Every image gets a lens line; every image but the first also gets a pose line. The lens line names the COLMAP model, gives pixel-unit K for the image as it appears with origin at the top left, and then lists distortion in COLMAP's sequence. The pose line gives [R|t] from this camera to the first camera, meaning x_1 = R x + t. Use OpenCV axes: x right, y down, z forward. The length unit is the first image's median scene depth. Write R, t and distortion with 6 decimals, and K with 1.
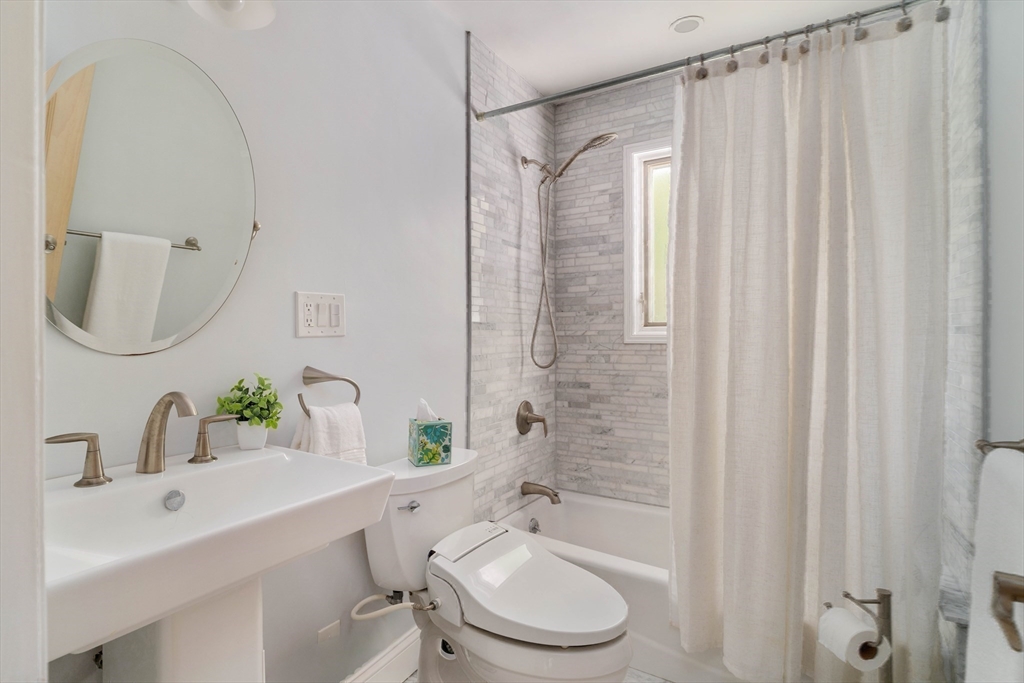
lens RADIAL K [[468.3, 0, 509.6], [0, 468.3, 339.8], [0, 0, 1]] dist [-0.003782, 0.000448]
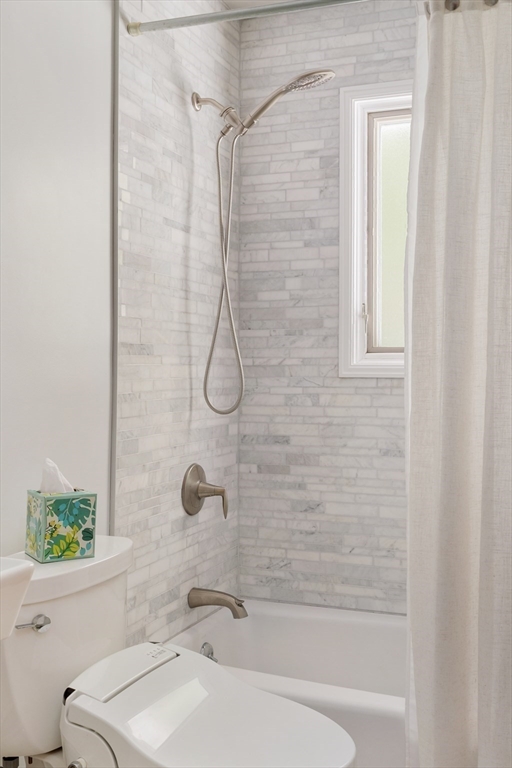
lens RADIAL K [[853.8, 0, 256.4], [0, 853.8, 383.6], [0, 0, 1]] dist [-0.002904, 0.000000]
pose [[0.978001, 0.003533, 0.208569, -0.137567], [-0.003520, 0.999994, -0.000432, 0.018364], [-0.208569, -0.000312, 0.978008, -0.196430]]
